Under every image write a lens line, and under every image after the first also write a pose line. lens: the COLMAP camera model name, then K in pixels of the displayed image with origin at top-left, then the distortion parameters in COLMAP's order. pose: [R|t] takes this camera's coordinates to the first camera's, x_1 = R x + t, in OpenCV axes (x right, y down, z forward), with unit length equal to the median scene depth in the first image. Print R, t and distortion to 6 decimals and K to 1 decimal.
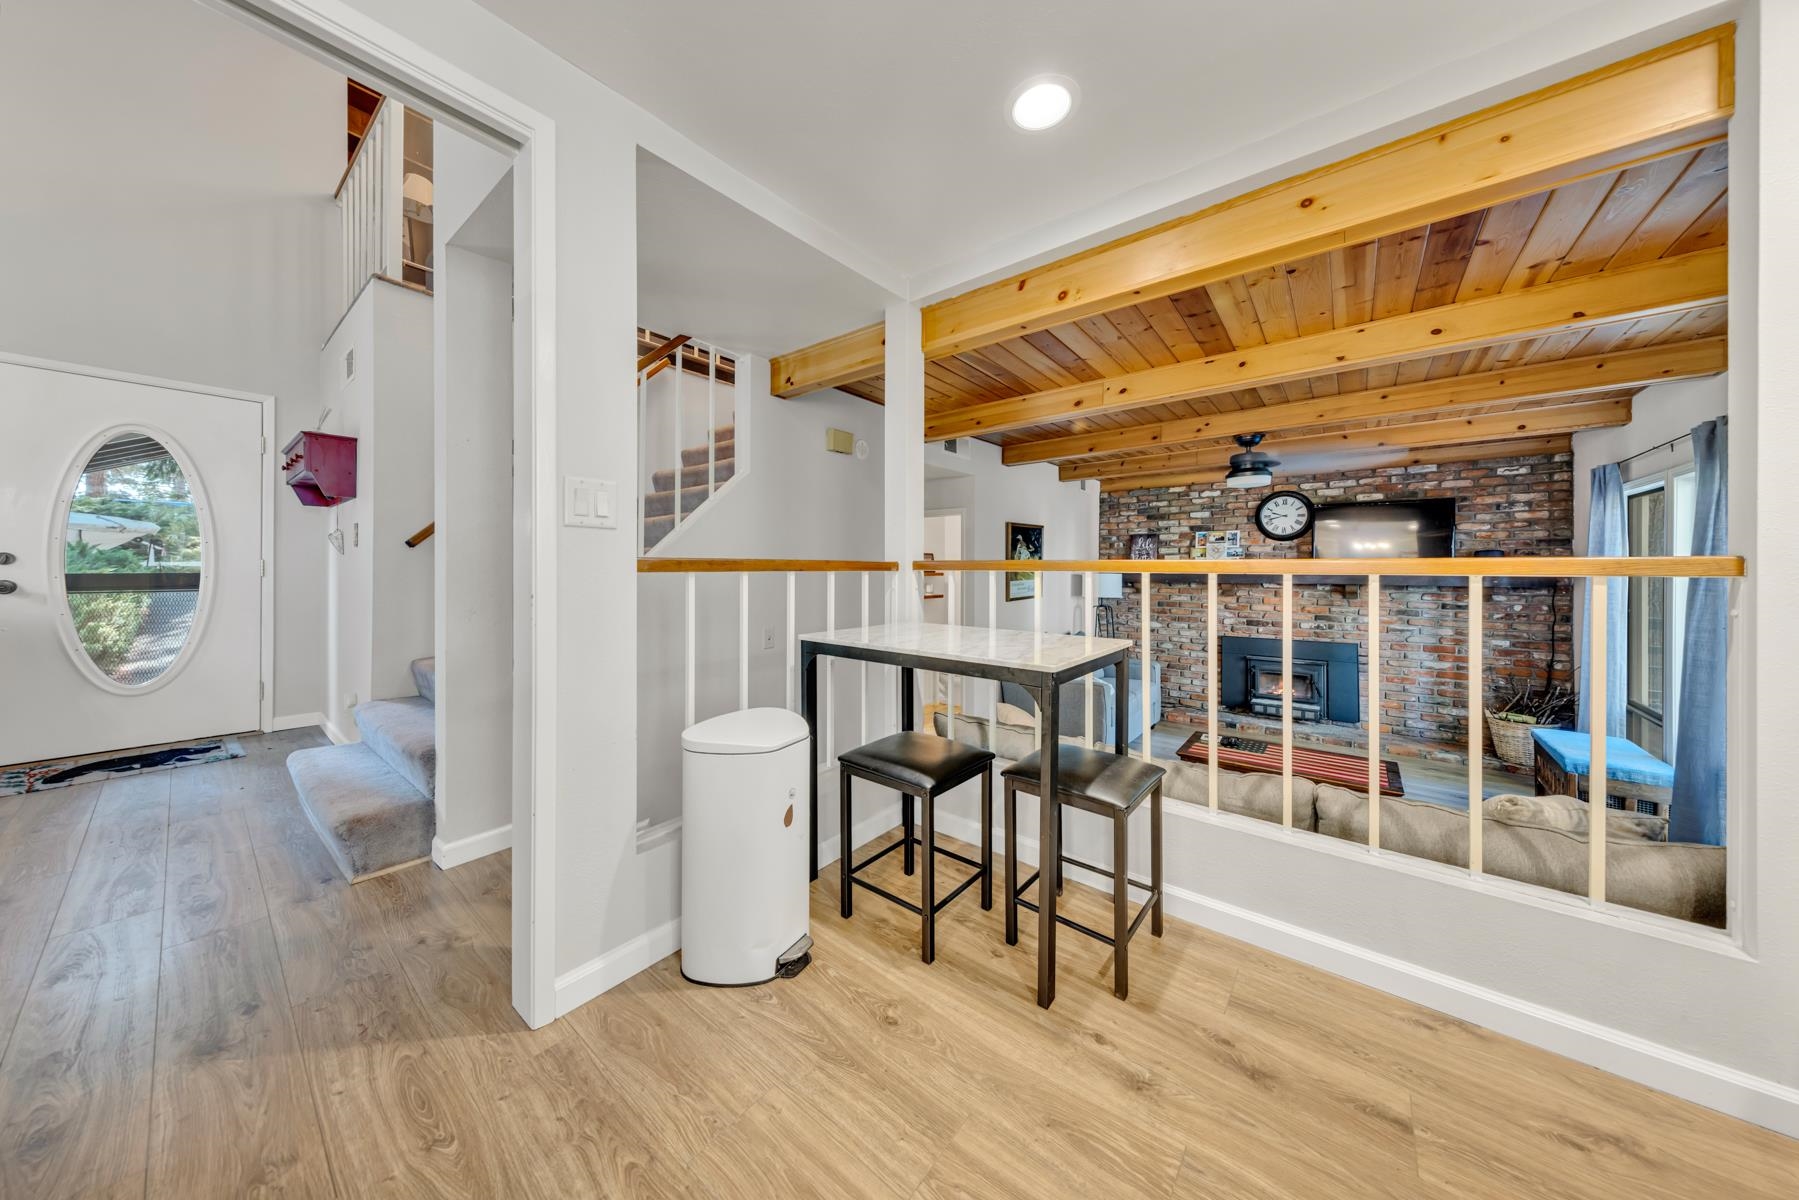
lens RADIAL K [[574.2, 0, 901.3], [0, 574.2, 565.1], [0, 0, 1]] dist [0.009207, -0.000118]
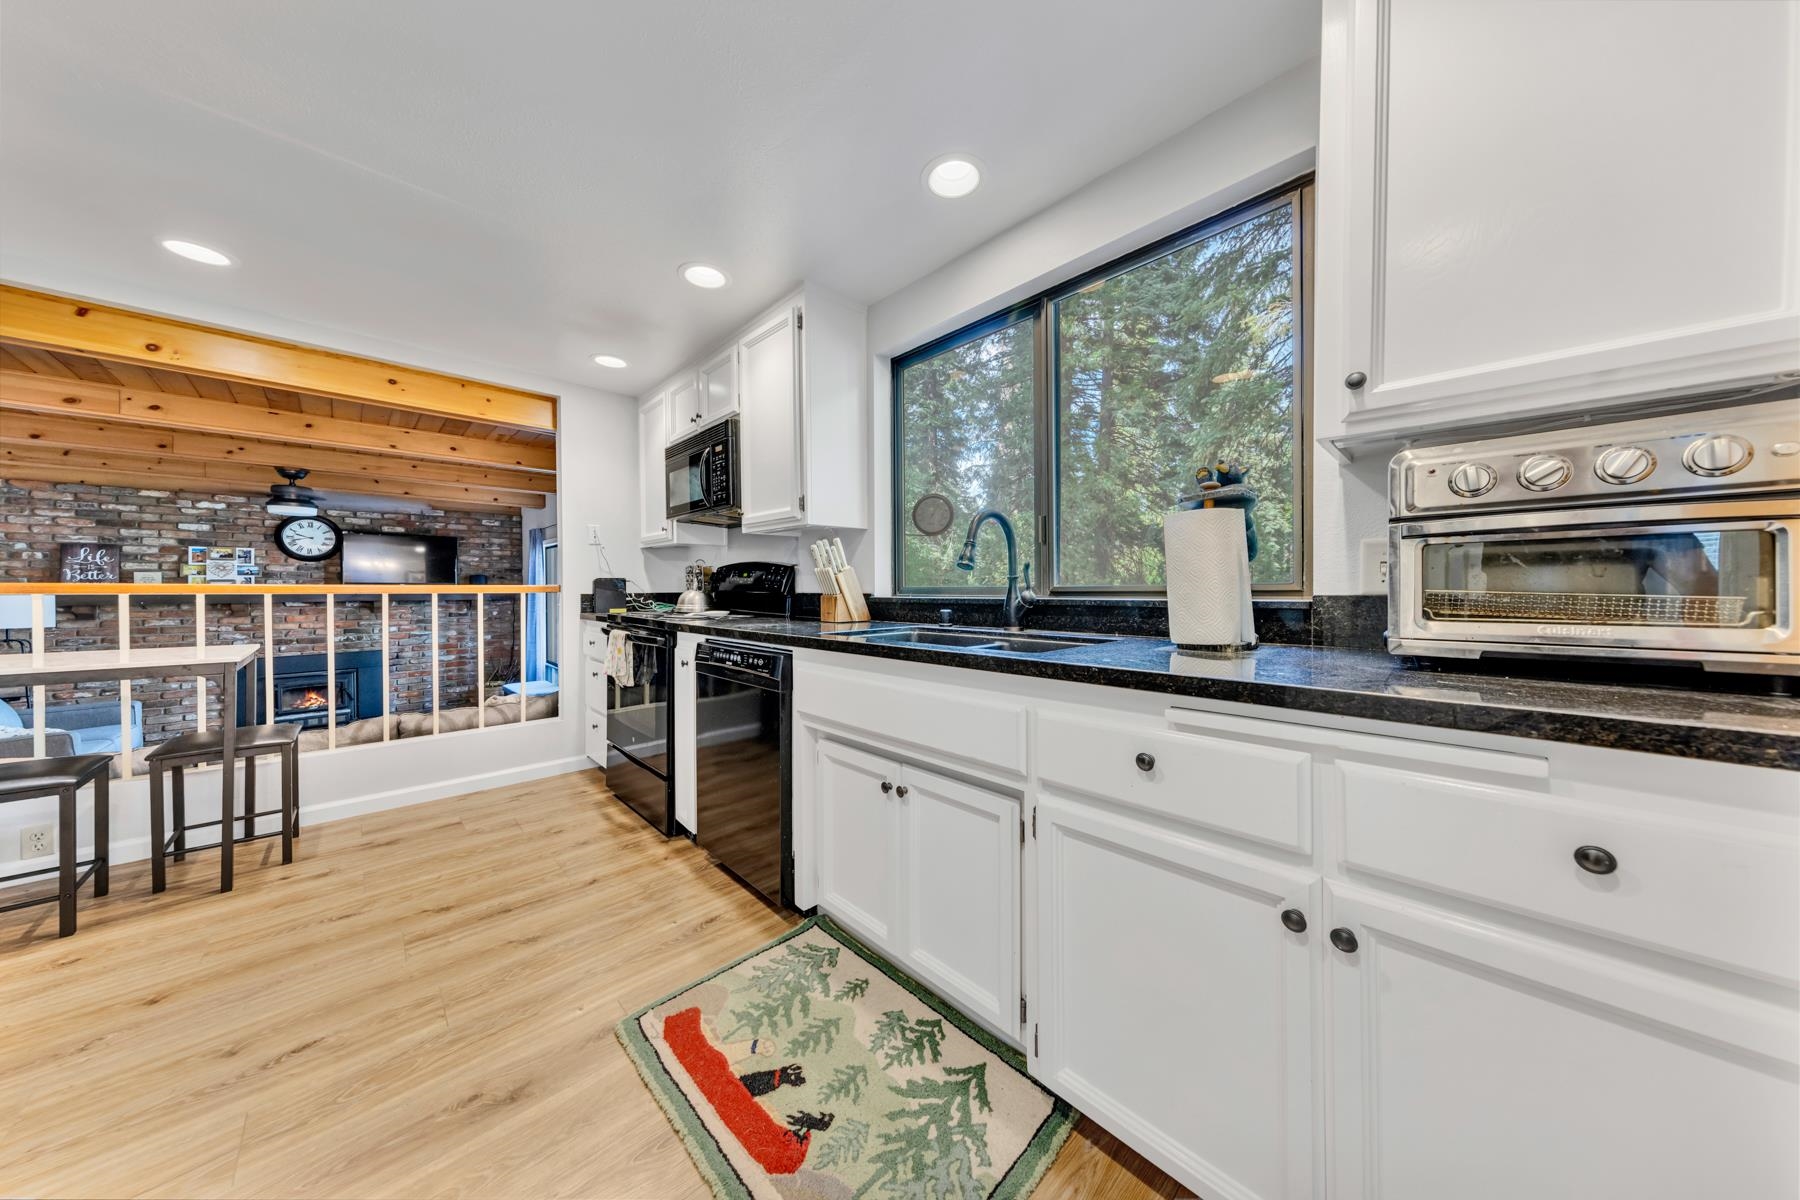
lens RADIAL K [[563.9, 0, 900.0], [0, 563.9, 600.0], [0, 0, 1]] dist [0.005712, -0.000052]
pose [[0.131441, -0.024329, 0.991025, -0.260611], [-0.007224, 0.999649, 0.025499, -0.006659], [-0.991298, -0.010511, 0.131219, -0.241703]]
